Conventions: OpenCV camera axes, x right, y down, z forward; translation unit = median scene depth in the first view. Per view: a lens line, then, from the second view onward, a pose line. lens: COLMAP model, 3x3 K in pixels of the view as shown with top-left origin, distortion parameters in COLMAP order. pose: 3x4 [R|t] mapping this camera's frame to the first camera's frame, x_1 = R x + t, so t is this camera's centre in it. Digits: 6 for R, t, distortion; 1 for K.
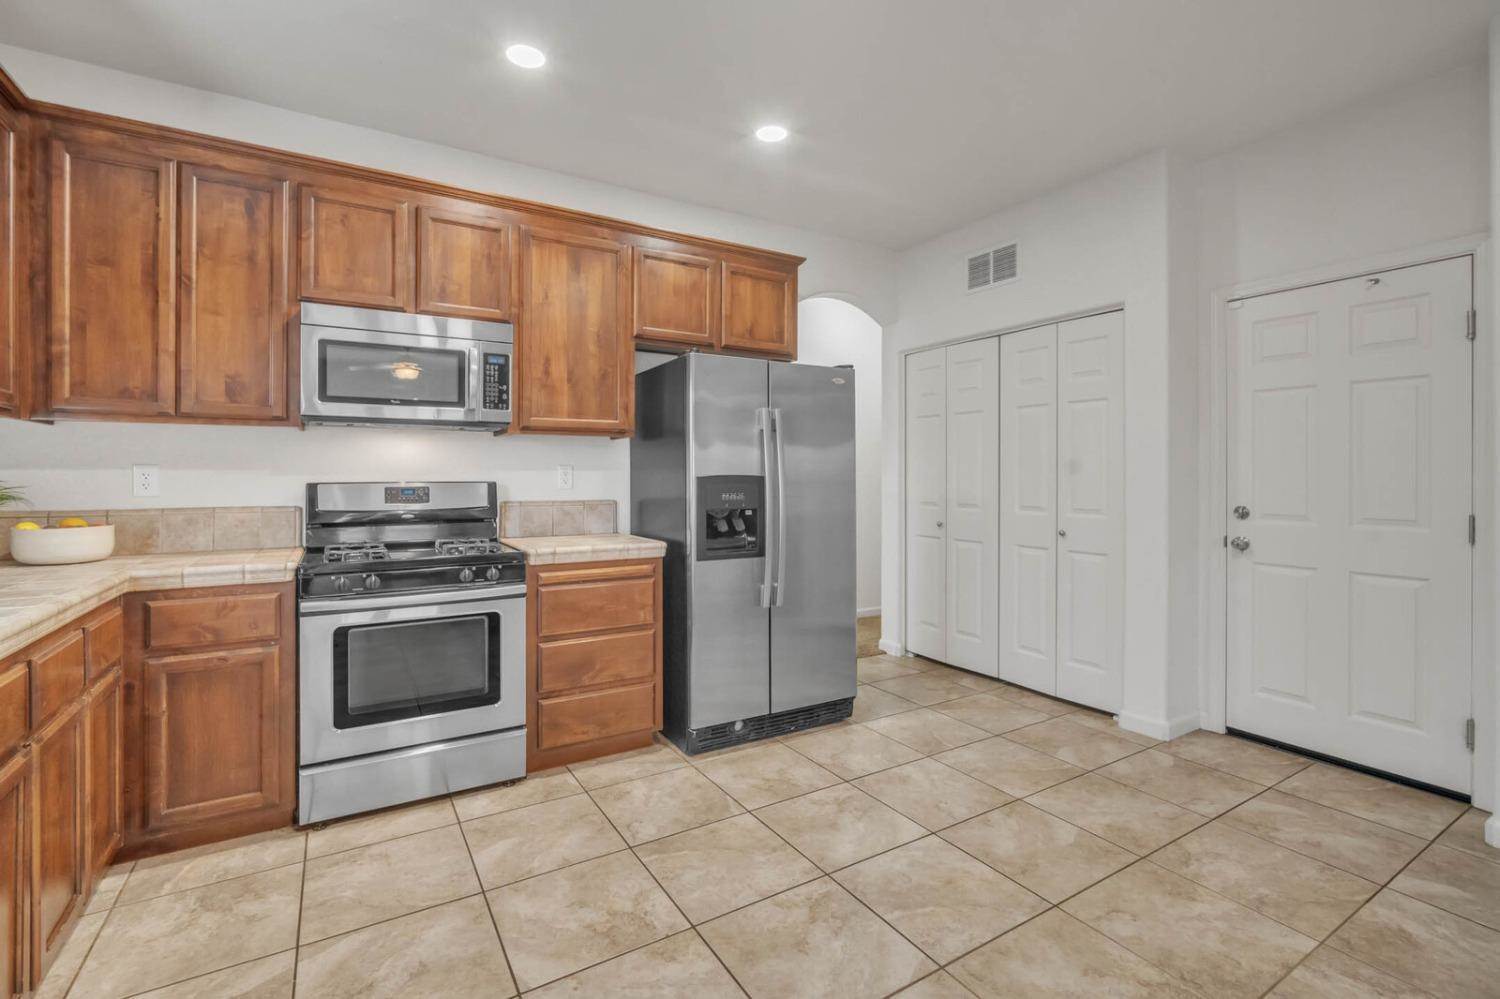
lens RADIAL K [[664.7, 0, 746.3], [0, 664.7, 481.5], [0, 0, 1]] dist [-0.011772, 0.001289]
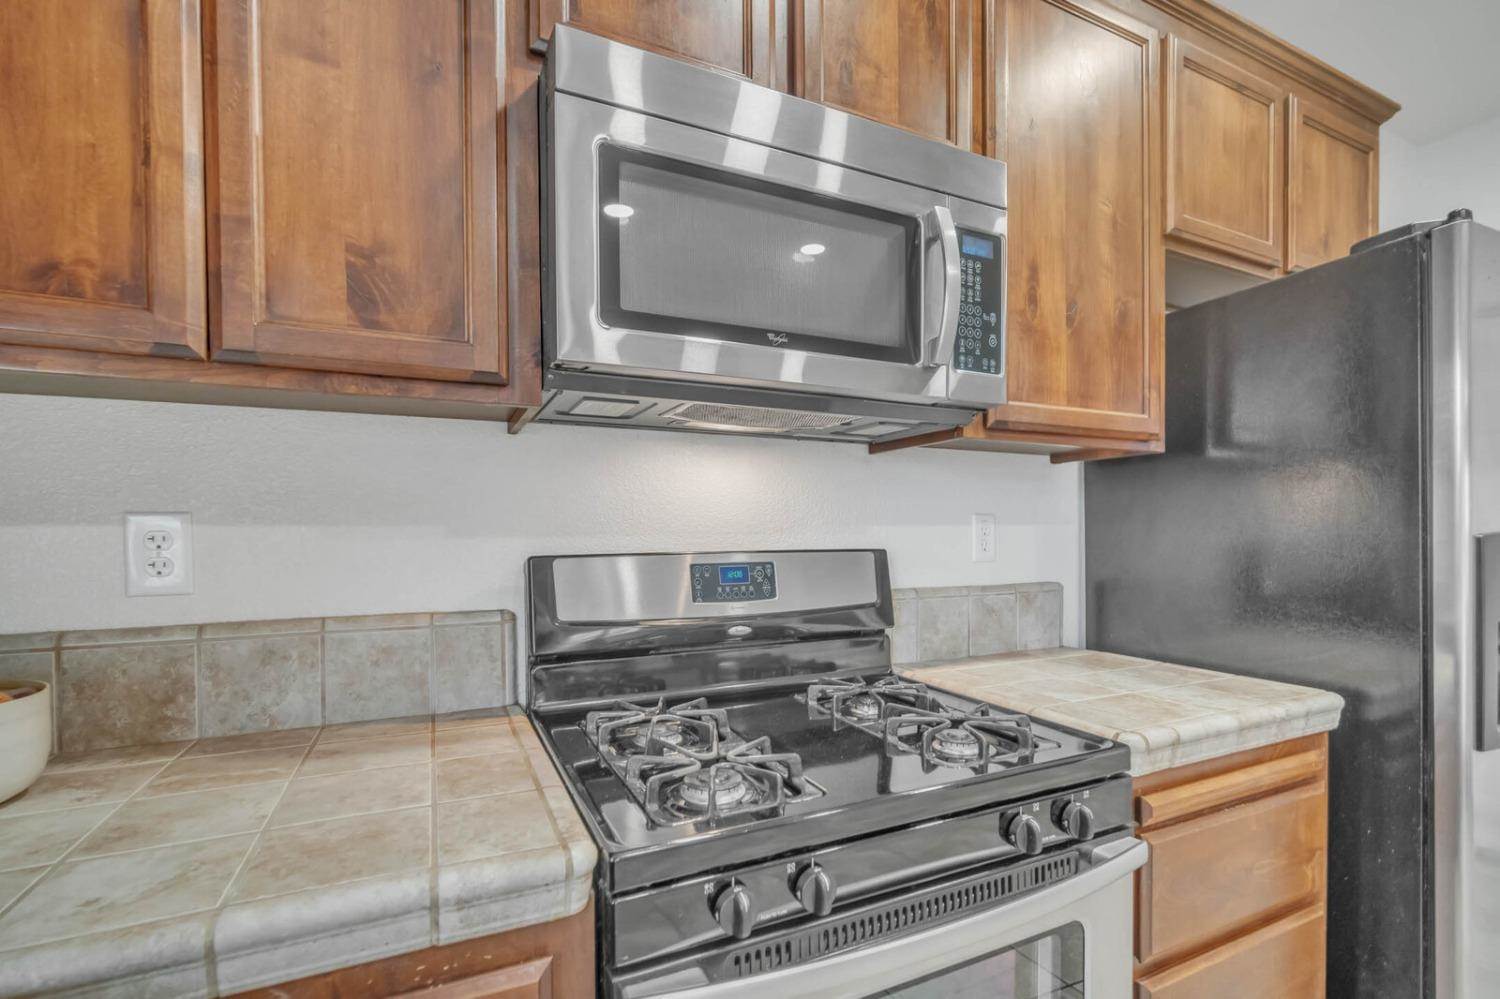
lens RADIAL K [[664.7, 0, 755.2], [0, 664.7, 558.1], [0, 0, 1]] dist [-0.011772, 0.001289]
pose [[0.995233, -0.000654, -0.097520, -0.484335], [0.003448, 0.999588, 0.028487, -0.008050], [0.097462, -0.028687, 0.994826, 0.600043]]
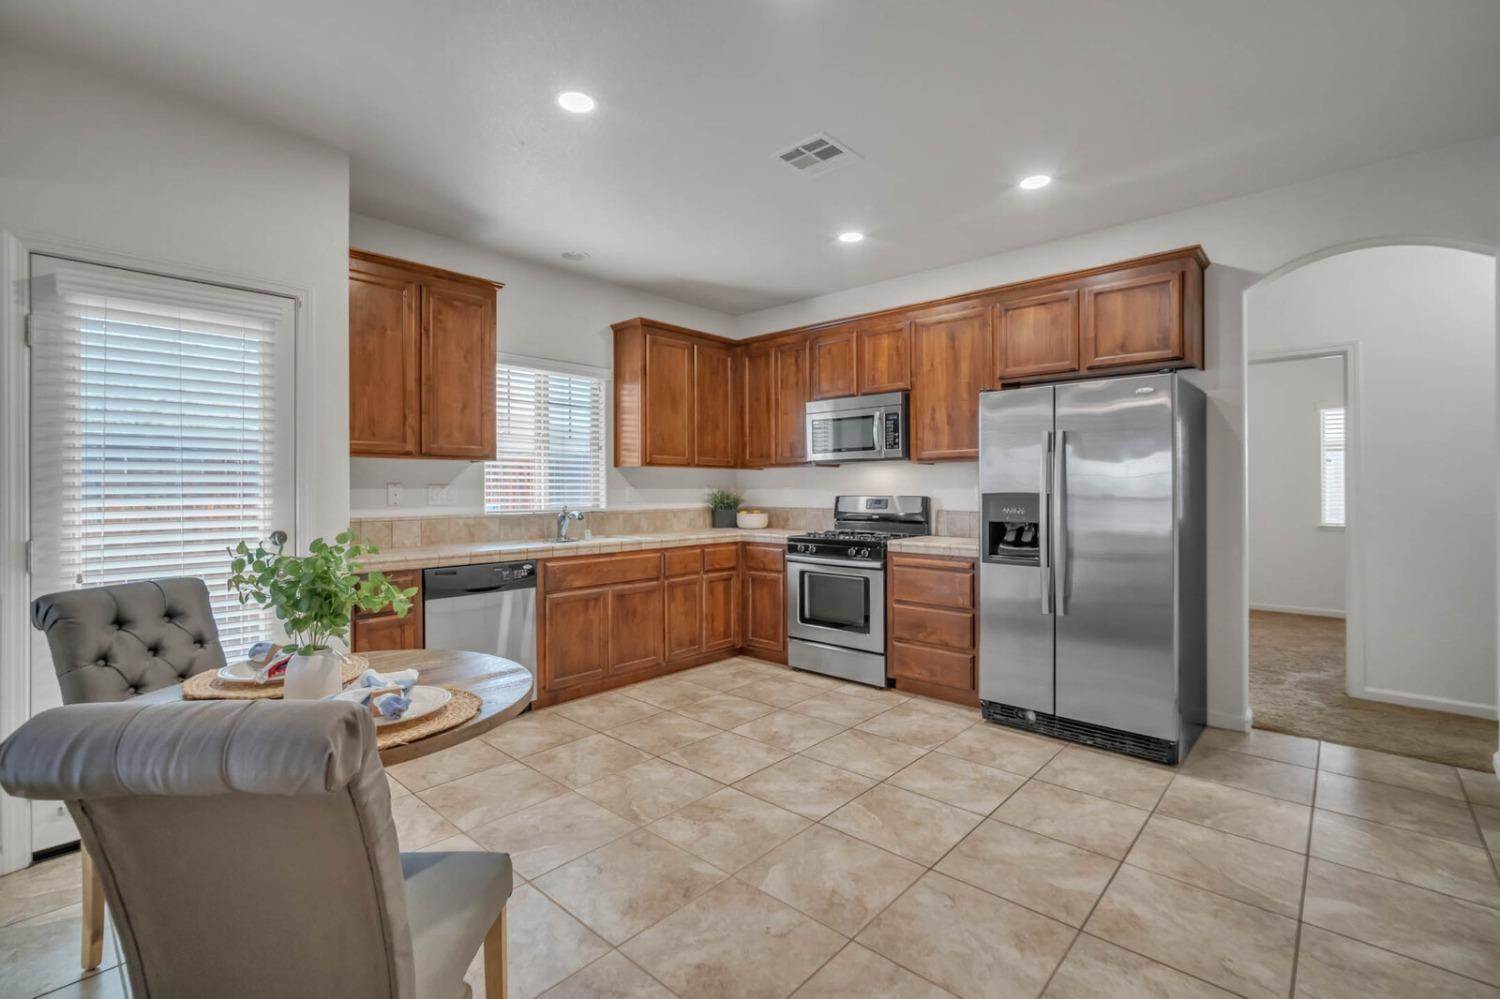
lens RADIAL K [[664.7, 0, 758.4], [0, 664.7, 492.5], [0, 0, 1]] dist [-0.011772, 0.001289]
pose [[0.296275, 0.004541, -0.955092, 1.028728], [-0.003176, 0.999988, 0.003769, -0.013598], [0.955097, 0.001917, 0.296286, 0.254292]]
